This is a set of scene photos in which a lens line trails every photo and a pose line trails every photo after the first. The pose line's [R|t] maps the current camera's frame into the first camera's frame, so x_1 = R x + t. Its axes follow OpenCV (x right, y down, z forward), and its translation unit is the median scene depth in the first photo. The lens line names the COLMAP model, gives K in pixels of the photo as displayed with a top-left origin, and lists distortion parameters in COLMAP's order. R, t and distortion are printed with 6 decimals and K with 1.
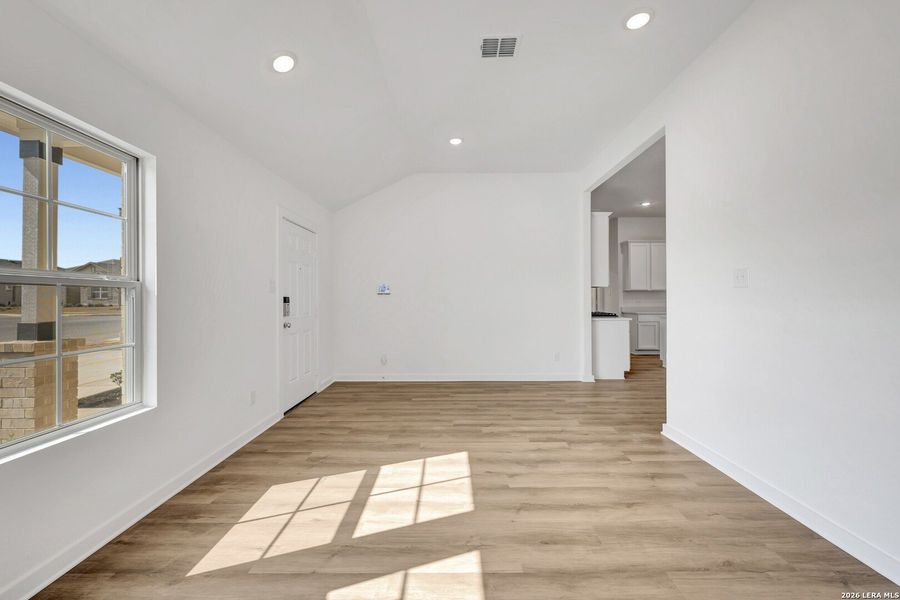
lens RADIAL K [[356.6, 0, 458.1], [0, 356.6, 299.1], [0, 0, 1]] dist [-0.001544, 0.000623]
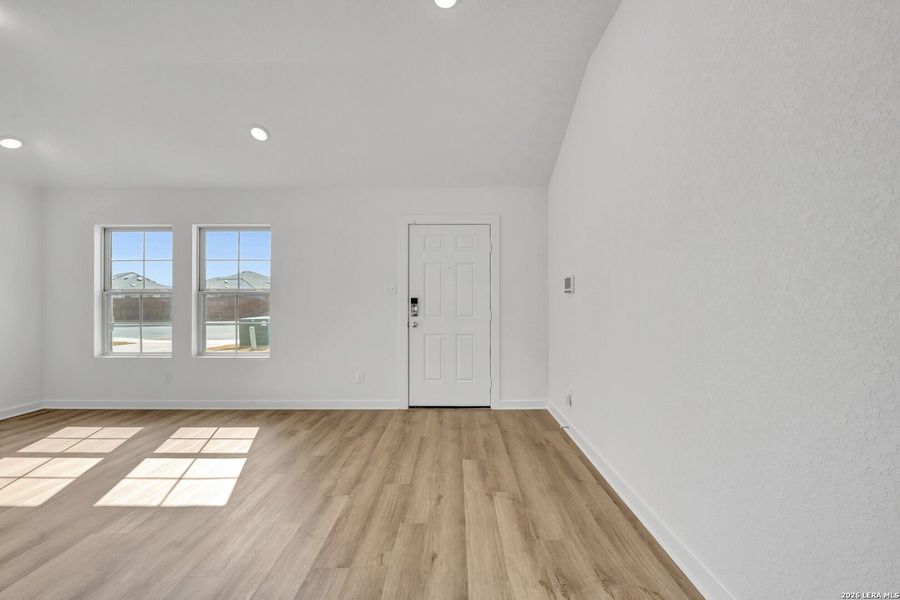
lens RADIAL K [[356.6, 0, 452.6], [0, 356.6, 298.1], [0, 0, 1]] dist [-0.001544, 0.000623]
pose [[-0.027493, -0.007830, -0.999591, 0.930428], [-0.000857, 0.999969, -0.007810, 0.002096], [0.999622, 0.000642, -0.027499, 1.839222]]
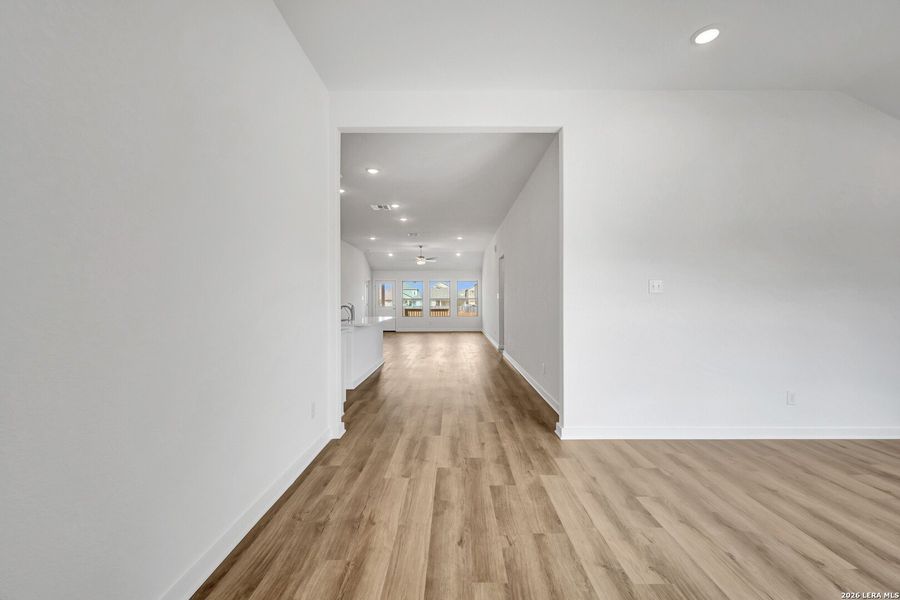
lens RADIAL K [[356.6, 0, 454.2], [0, 356.6, 300.6], [0, 0, 1]] dist [-0.001544, 0.000623]
pose [[0.018091, 0.004461, 0.999826, -0.571515], [0.003154, 0.999985, -0.004519, 0.002901], [-0.999831, 0.003235, 0.018077, 1.780076]]
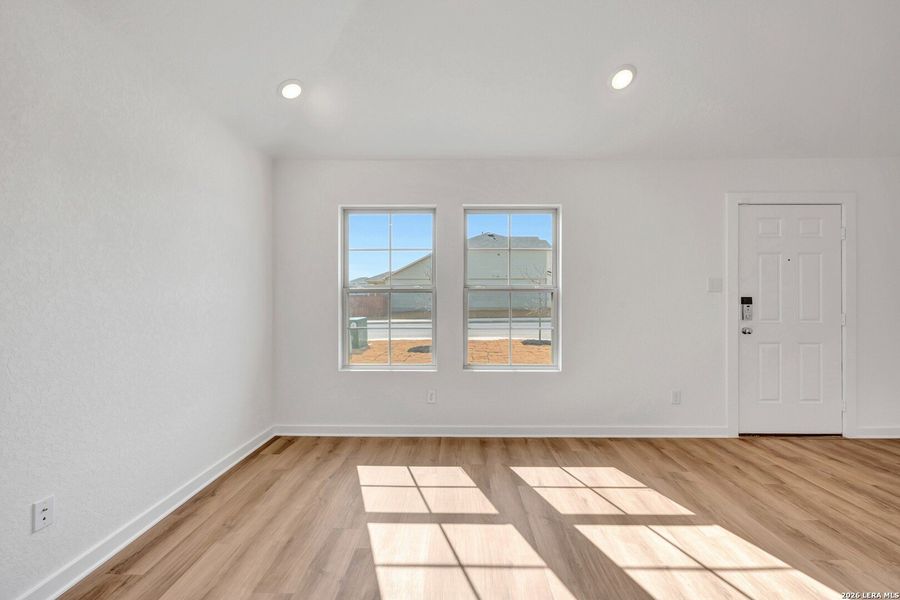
lens RADIAL K [[356.6, 0, 449.7], [0, 356.6, 298.2], [0, 0, 1]] dist [-0.001544, 0.000623]
pose [[-0.029037, -0.004058, -0.999570, 0.608541], [-0.002933, 0.999988, -0.003975, 0.002177], [0.999574, 0.002816, -0.029048, 0.520952]]
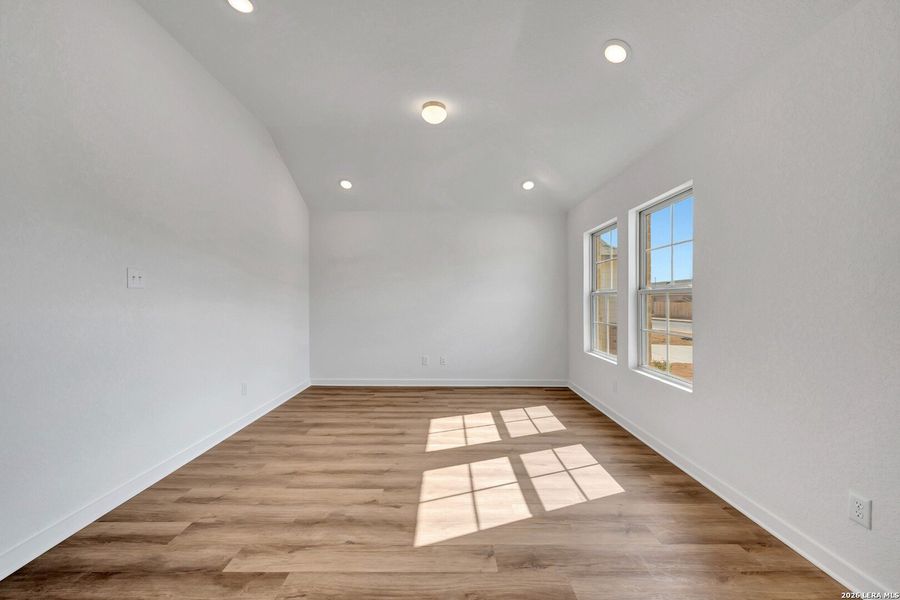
lens RADIAL K [[356.6, 0, 447.9], [0, 356.6, 302.8], [0, 0, 1]] dist [-0.001544, 0.000623]
pose [[-0.999883, -0.002747, 0.015035, -0.049119], [-0.002652, 0.999976, 0.006334, 0.002030], [-0.015052, 0.006294, -0.999867, 1.990454]]
